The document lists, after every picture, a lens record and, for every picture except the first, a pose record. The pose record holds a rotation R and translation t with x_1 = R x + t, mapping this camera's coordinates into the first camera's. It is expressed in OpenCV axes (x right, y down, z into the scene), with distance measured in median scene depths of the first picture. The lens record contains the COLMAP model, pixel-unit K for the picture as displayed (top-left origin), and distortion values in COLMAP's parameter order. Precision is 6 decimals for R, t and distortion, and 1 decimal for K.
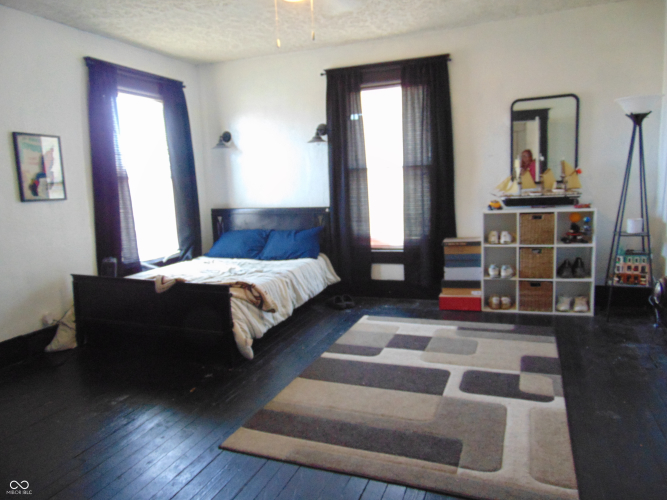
lens RADIAL K [[490.7, 0, 339.4], [0, 490.7, 252.4], [0, 0, 1]] dist [-0.009819, 0.012873]
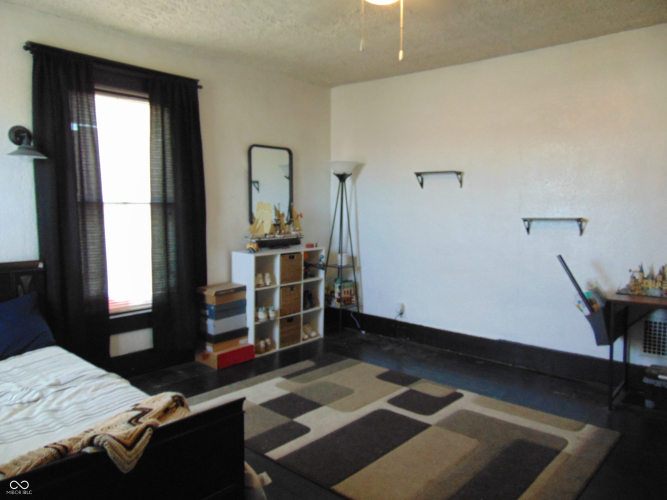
lens RADIAL K [[490.7, 0, 338.7], [0, 490.7, 243.6], [0, 0, 1]] dist [-0.009819, 0.012873]
pose [[0.353737, -0.024917, 0.935013, -0.556512], [0.118346, 0.992803, -0.018316, -0.067254], [-0.927828, 0.117134, 0.354141, 0.504811]]
